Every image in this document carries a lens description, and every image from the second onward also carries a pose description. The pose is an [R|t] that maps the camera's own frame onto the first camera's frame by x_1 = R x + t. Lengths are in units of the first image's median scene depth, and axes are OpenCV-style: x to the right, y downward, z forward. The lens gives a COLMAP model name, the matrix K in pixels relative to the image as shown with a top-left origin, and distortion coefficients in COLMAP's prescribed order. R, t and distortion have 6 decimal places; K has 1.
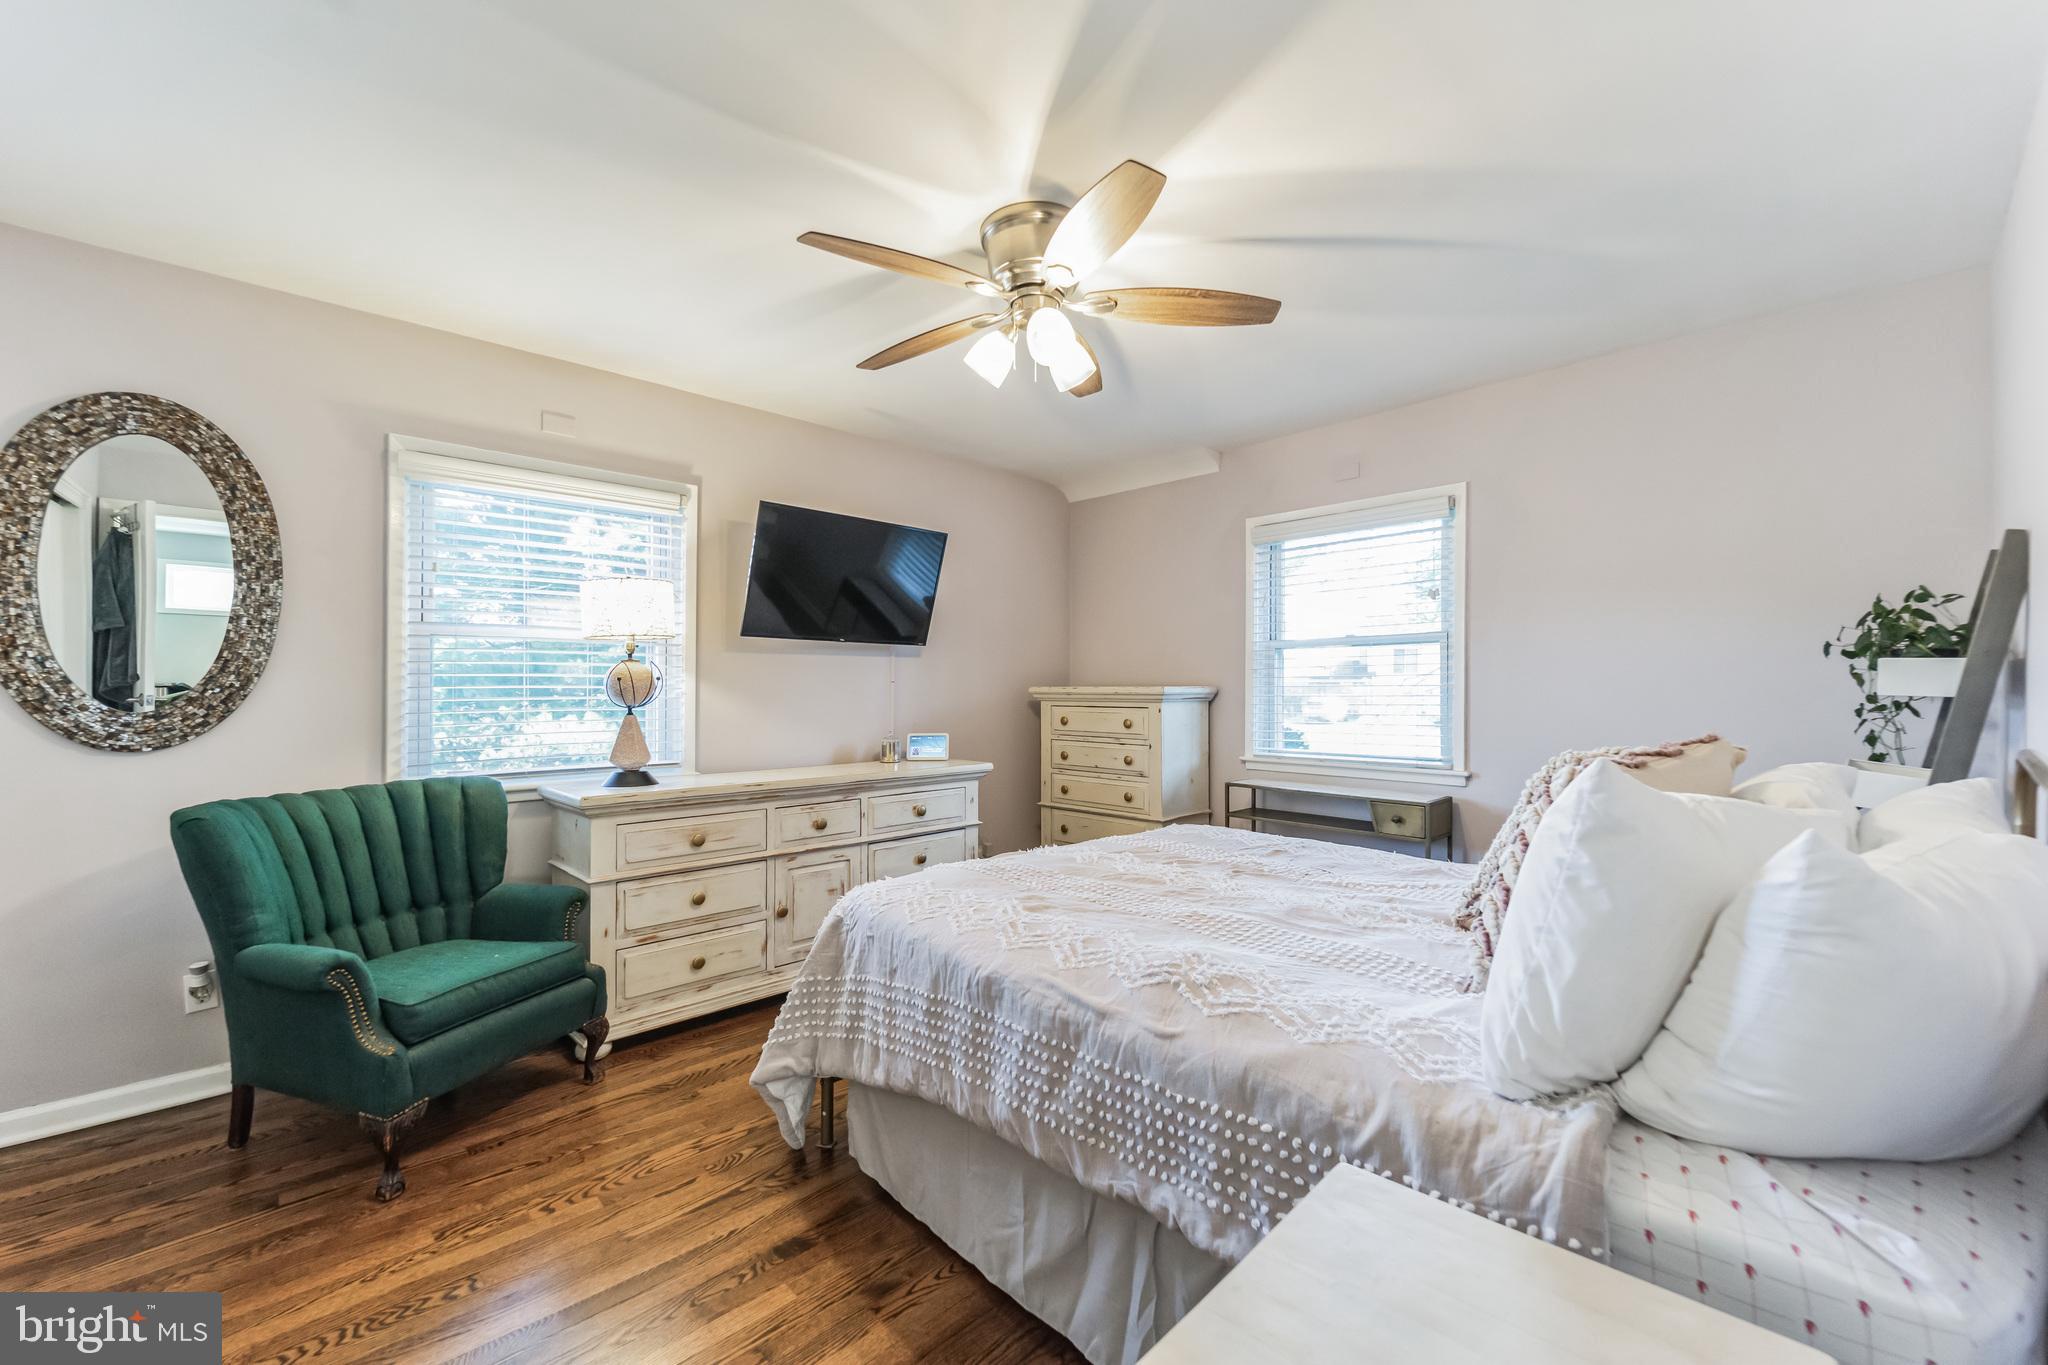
lens RADIAL K [[834.4, 0, 1023.2], [0, 834.4, 688.4], [0, 0, 1]] dist [0.001464, -0.001811]
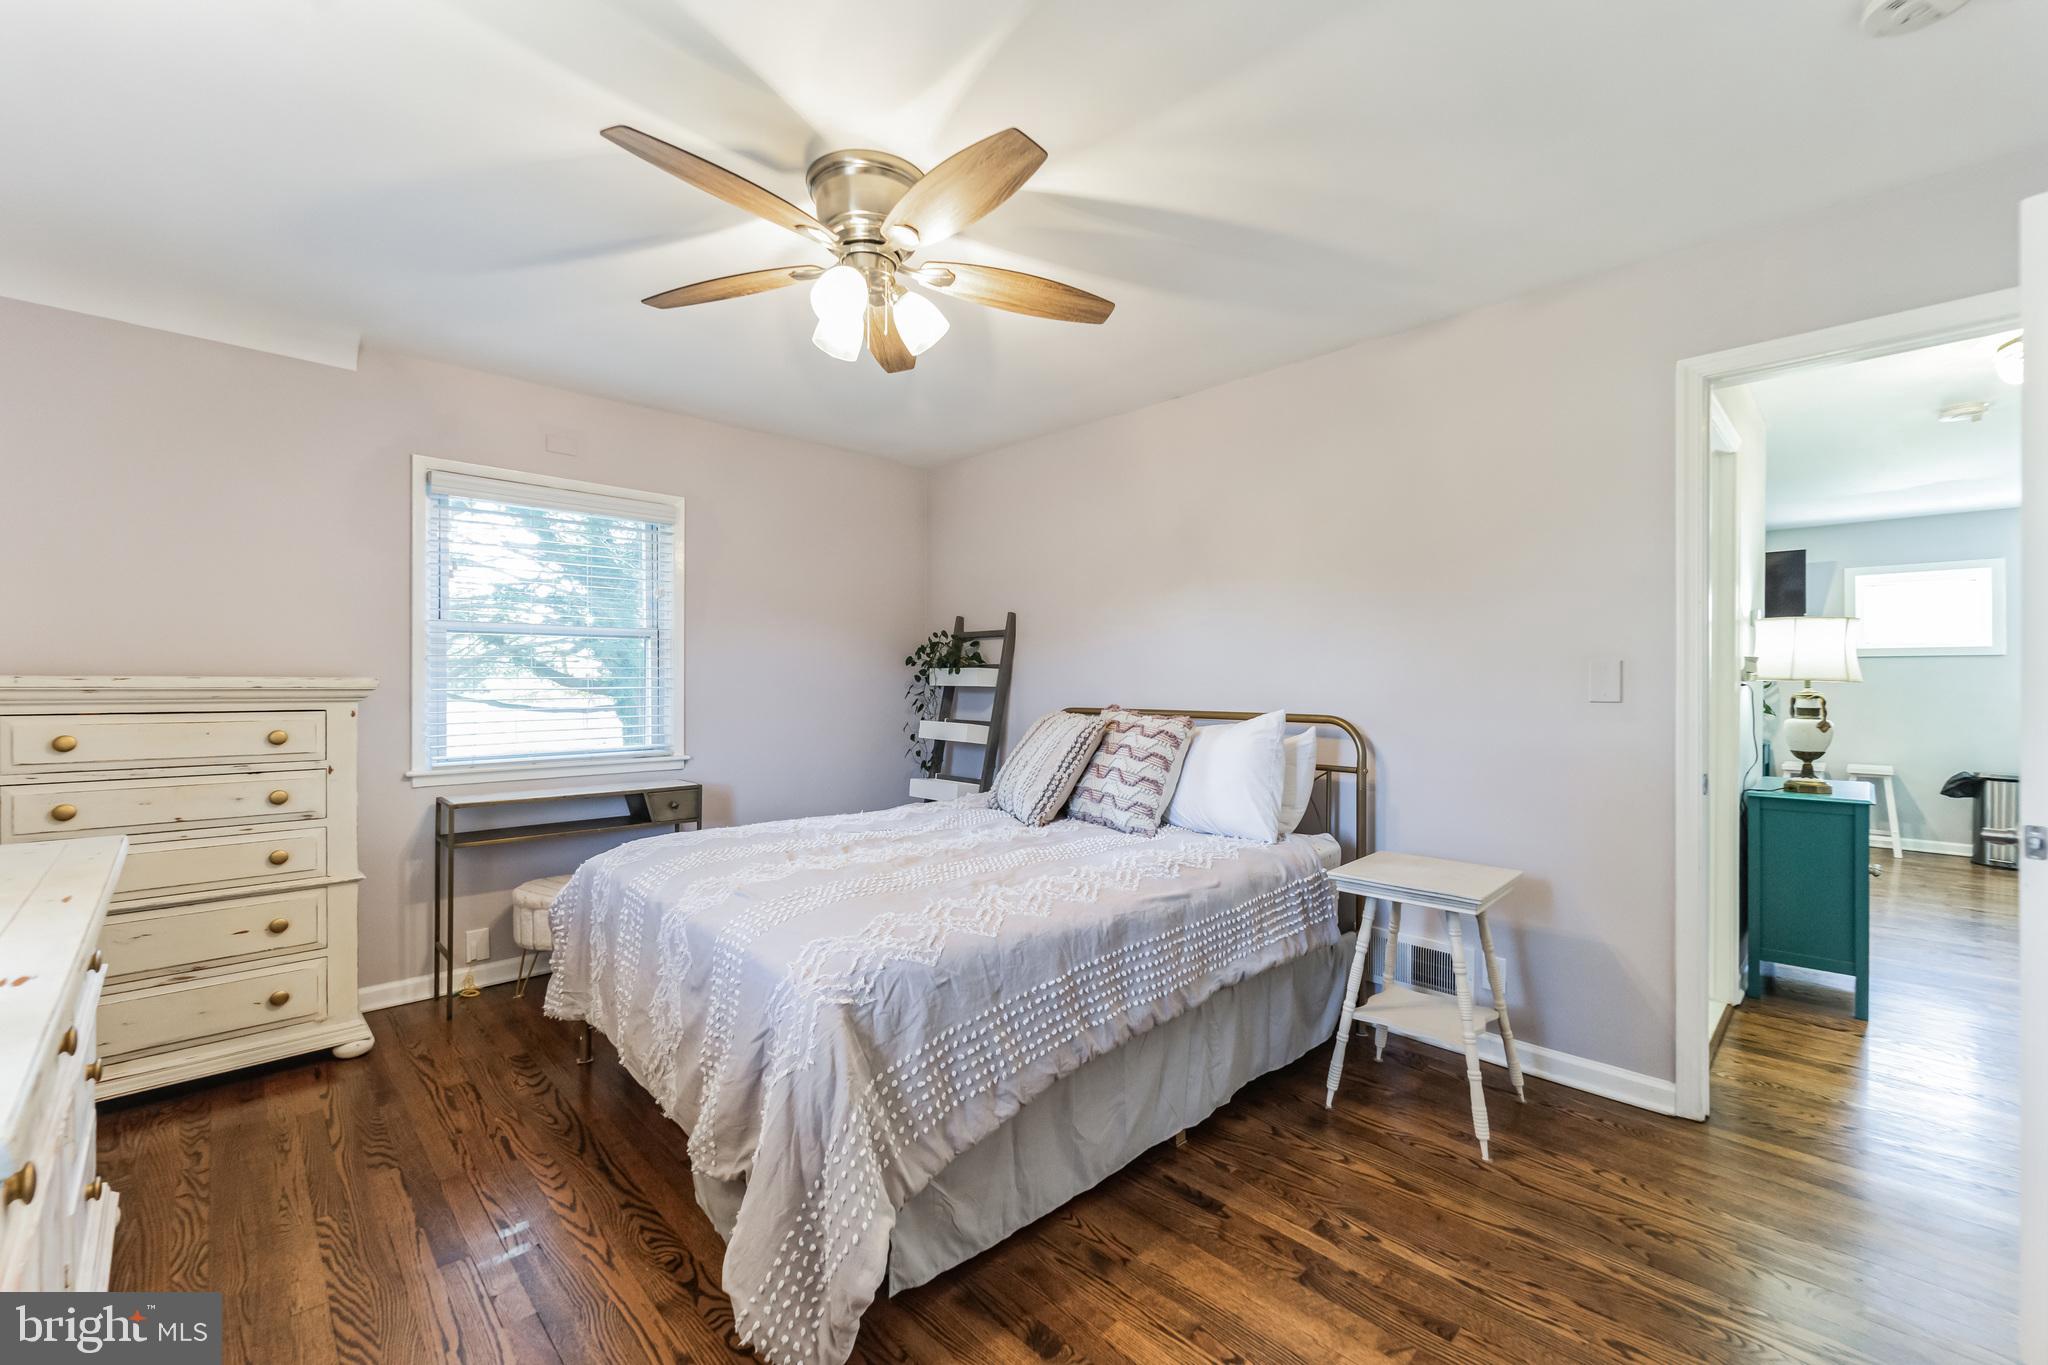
lens RADIAL K [[834.4, 0, 1030.2], [0, 834.4, 677.8], [0, 0, 1]] dist [0.001464, -0.001811]
pose [[-0.028903, 0.004387, 0.999573, -0.660125], [-0.005433, 0.999975, -0.004546, -0.003304], [-0.999567, -0.005562, -0.028878, 0.607722]]
